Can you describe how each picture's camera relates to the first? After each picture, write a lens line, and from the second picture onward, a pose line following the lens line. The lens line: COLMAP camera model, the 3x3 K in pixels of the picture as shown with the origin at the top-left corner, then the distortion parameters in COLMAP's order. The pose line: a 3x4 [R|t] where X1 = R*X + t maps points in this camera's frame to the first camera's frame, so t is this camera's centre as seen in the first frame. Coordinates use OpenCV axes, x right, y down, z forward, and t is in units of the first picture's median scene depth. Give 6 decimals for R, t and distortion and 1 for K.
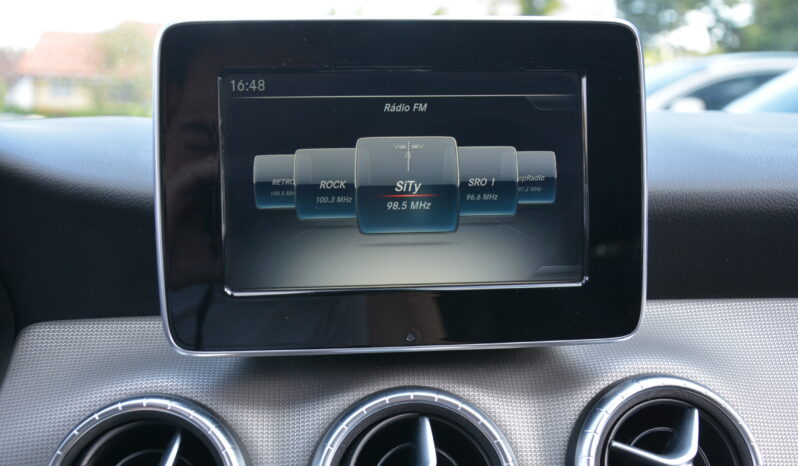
lens RADIAL K [[993.3, 0, 395.5], [0, 993.3, 240.5], [0, 0, 1]] dist [-0.059594, 0.000000]
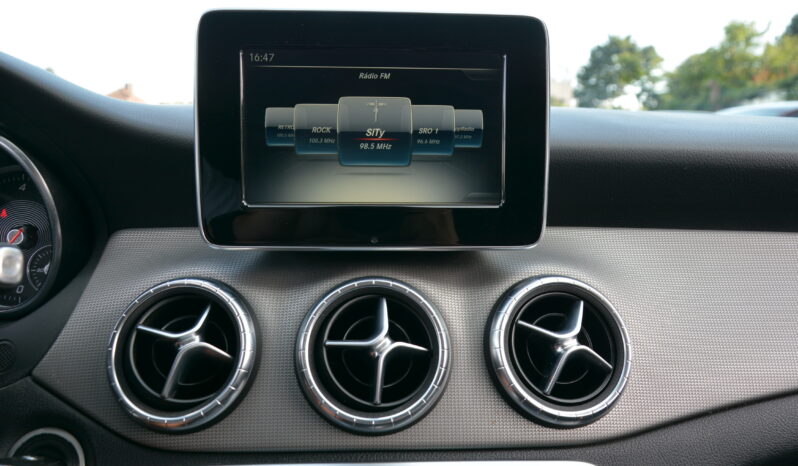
lens RADIAL K [[630.9, 0, 404.0], [0, 630.9, 240.1], [0, 0, 1]] dist [-0.038684, 0.004899]
pose [[0.998672, 0.025081, -0.045010, 0.095801], [-0.024358, 0.999566, 0.016543, 0.080204], [0.045405, -0.015425, 0.998850, 0.112452]]
